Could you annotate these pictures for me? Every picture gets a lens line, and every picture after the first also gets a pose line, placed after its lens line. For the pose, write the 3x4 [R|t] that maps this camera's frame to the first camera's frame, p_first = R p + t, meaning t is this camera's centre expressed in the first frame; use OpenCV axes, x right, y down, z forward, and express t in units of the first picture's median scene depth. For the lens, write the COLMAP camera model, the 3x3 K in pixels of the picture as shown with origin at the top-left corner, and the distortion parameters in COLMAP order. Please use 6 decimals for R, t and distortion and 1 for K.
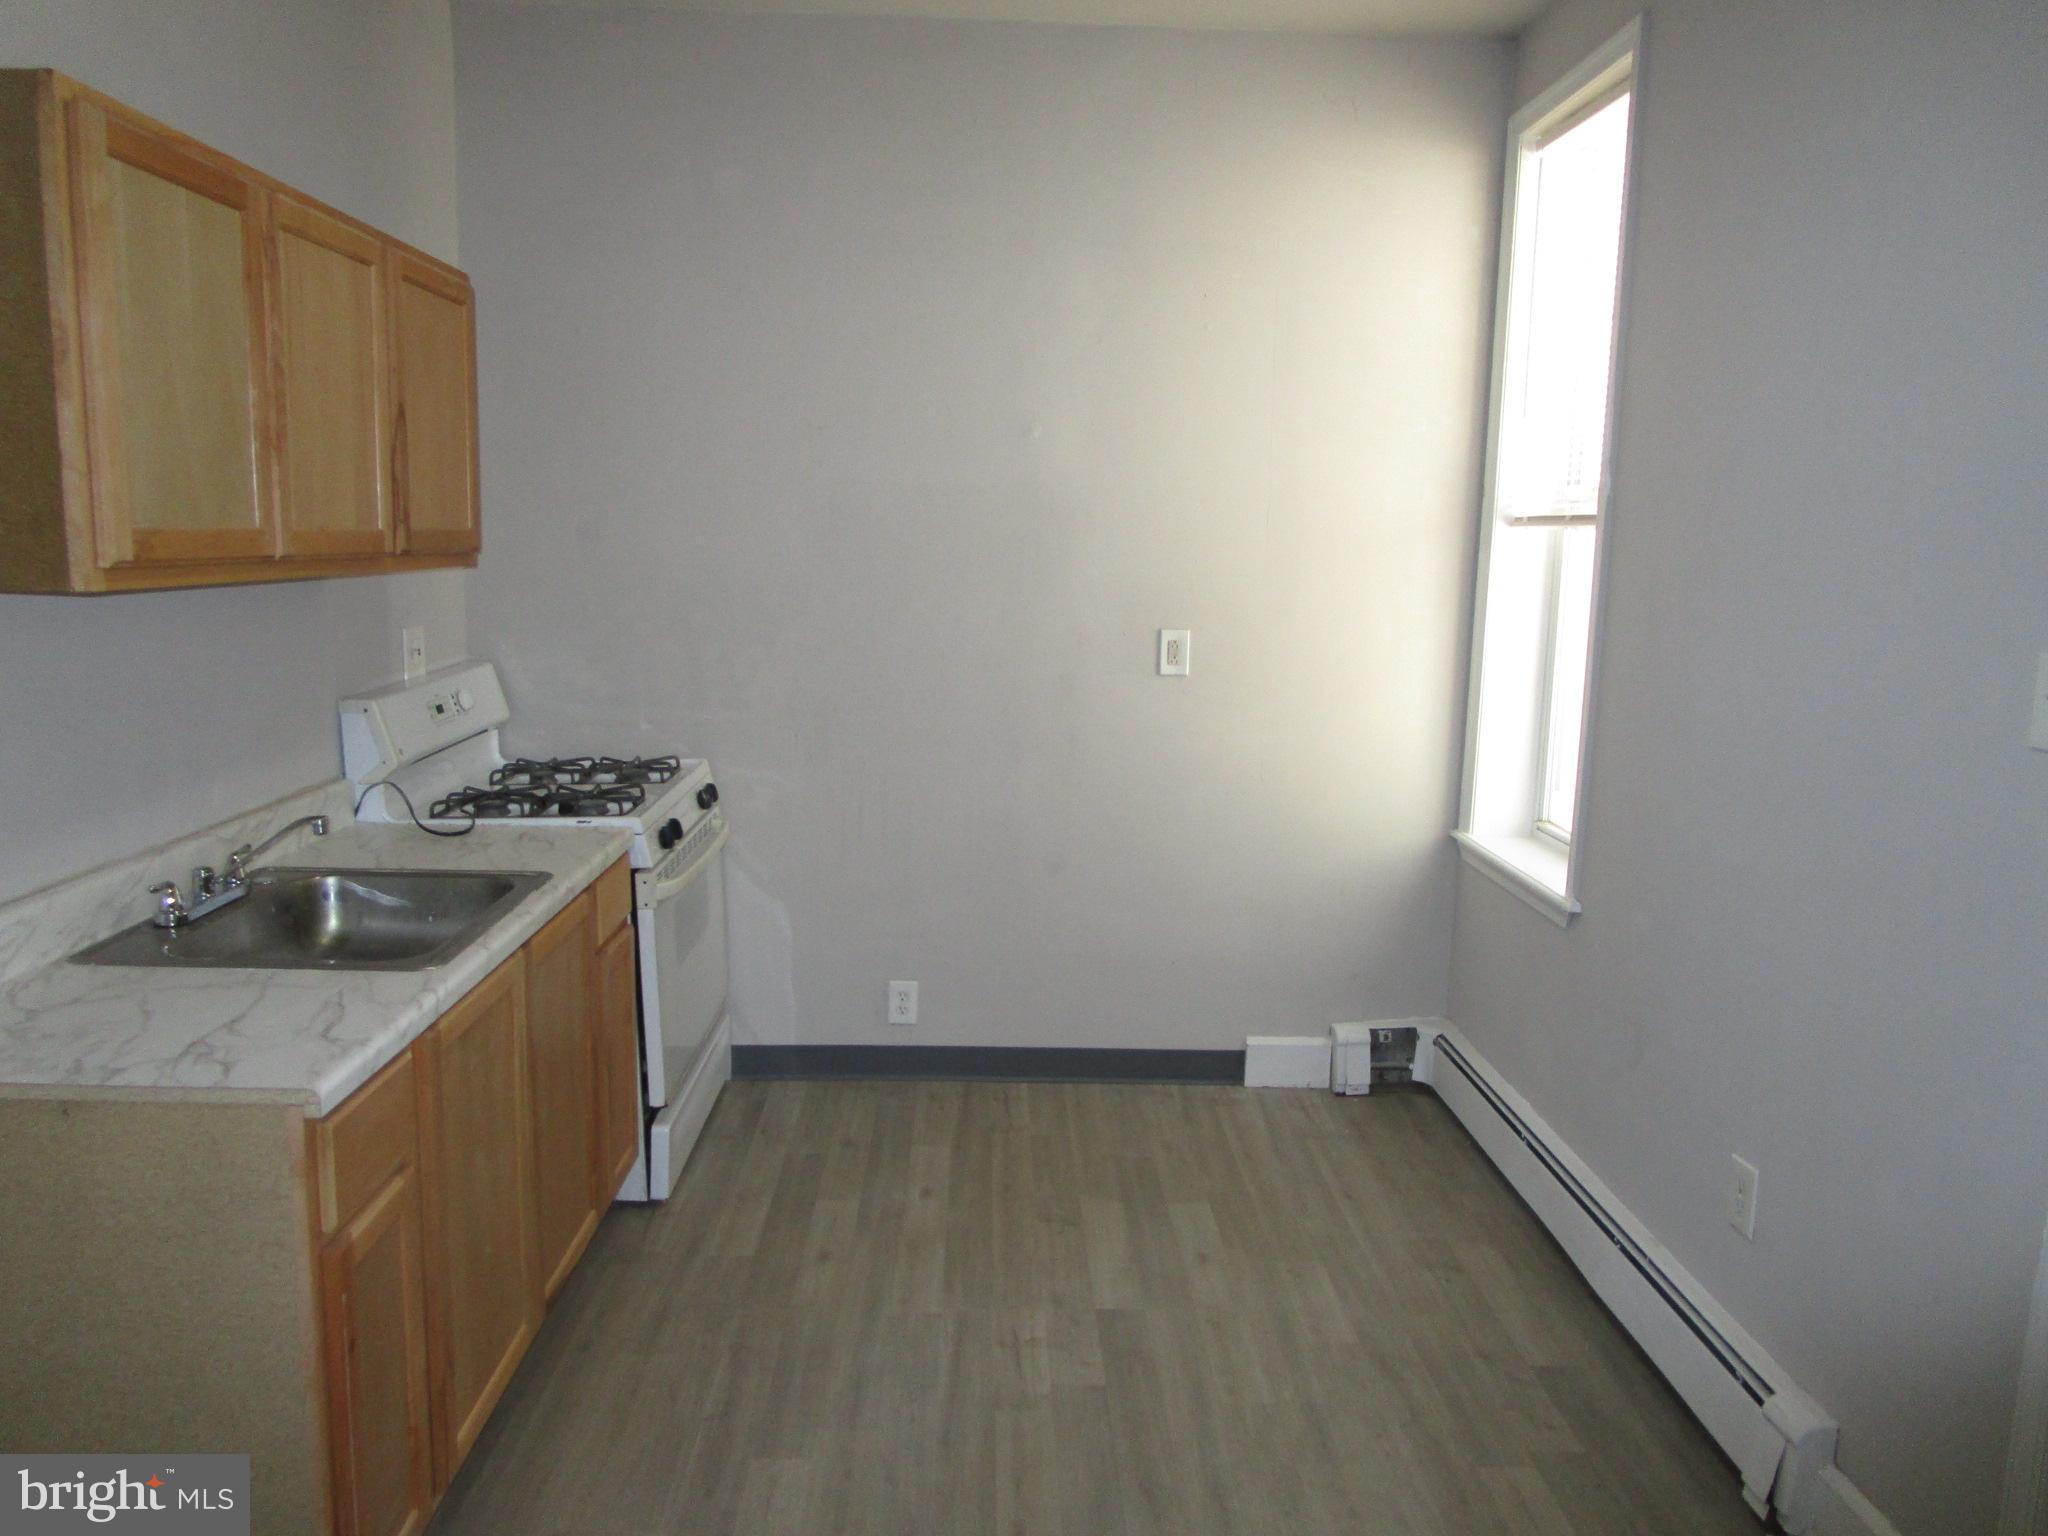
lens RADIAL K [[1543.7, 0, 1017.3], [0, 1543.7, 762.7], [0, 0, 1]] dist [0.032690, 0.002807]
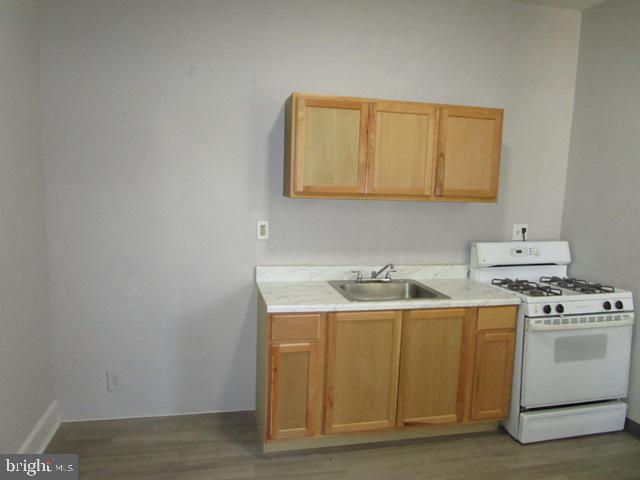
lens RADIAL K [[482.4, 0, 318.6], [0, 482.4, 241.0], [0, 0, 1]] dist [0.032690, 0.002807]
pose [[0.197139, 0.093330, -0.975923, 0.605213], [-0.173373, 0.983088, 0.058993, -0.054664], [0.964924, 0.157568, 0.209986, 0.537804]]
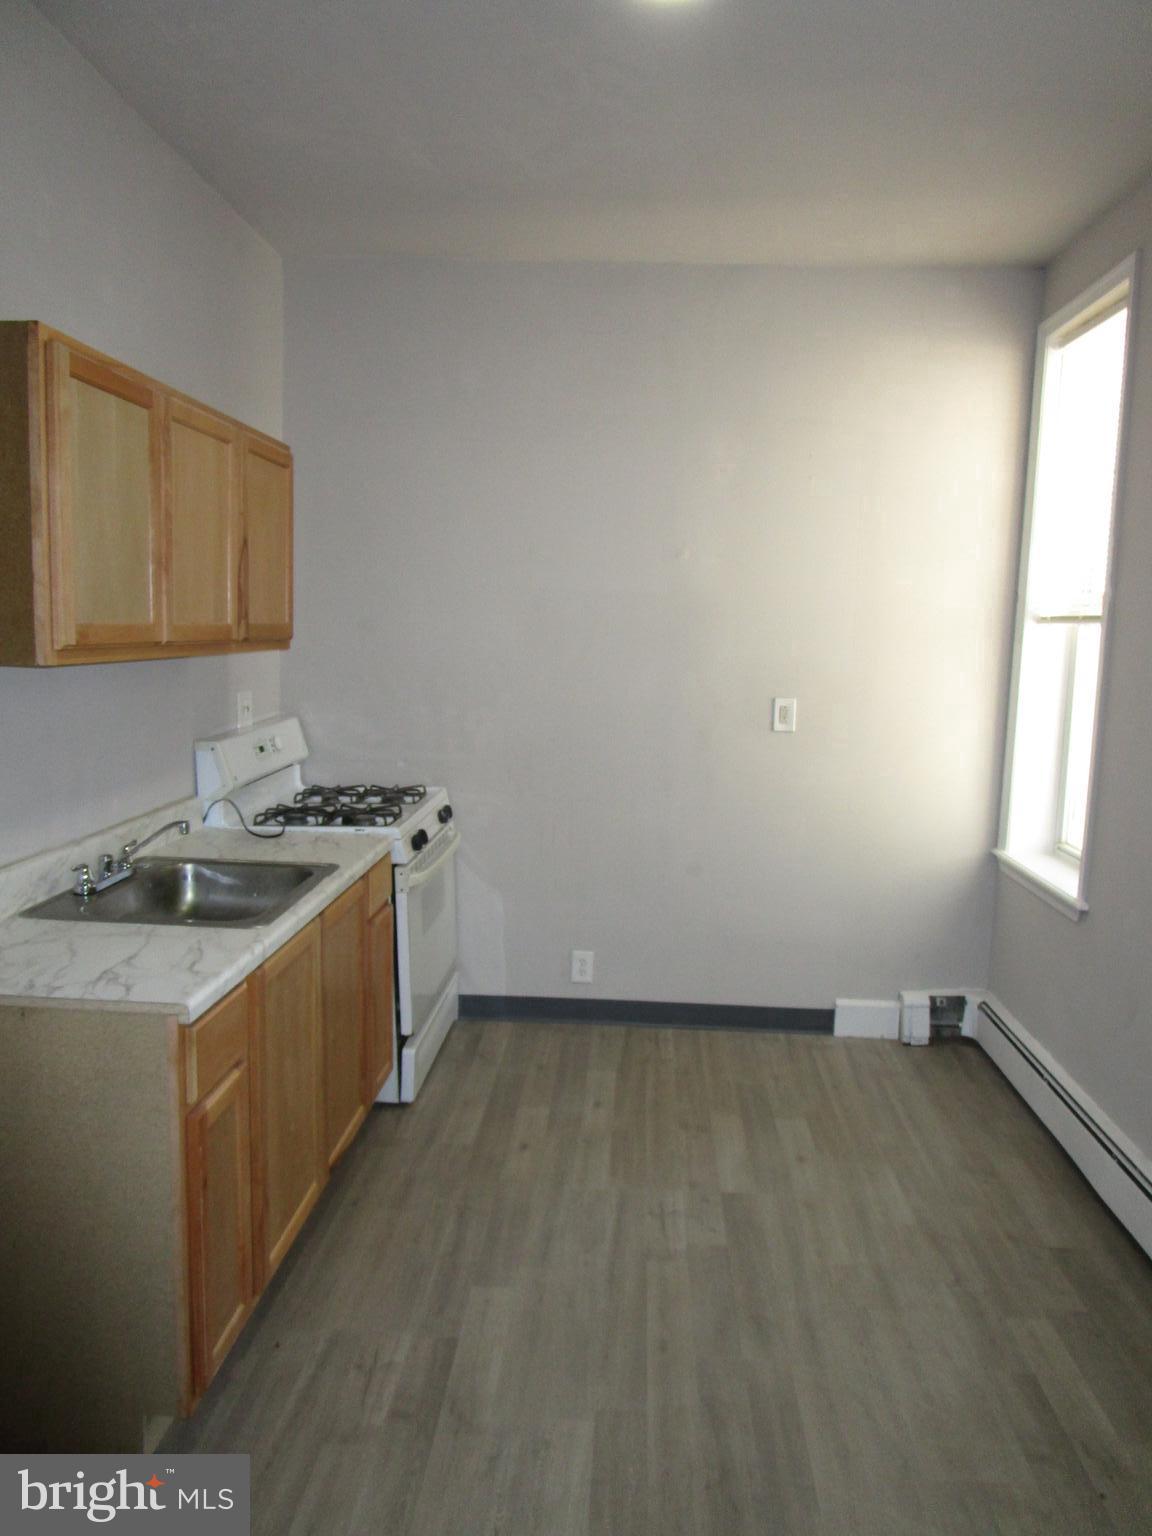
lens RADIAL K [[1157.8, 0, 571.0], [0, 1157.8, 768.4], [0, 0, 1]] dist [0.032690, 0.002807]
pose [[0.996411, 0.014341, -0.083423, -0.000969], [-0.016428, 0.999568, -0.024376, 0.005546], [0.083038, 0.025659, 0.996216, -0.045588]]
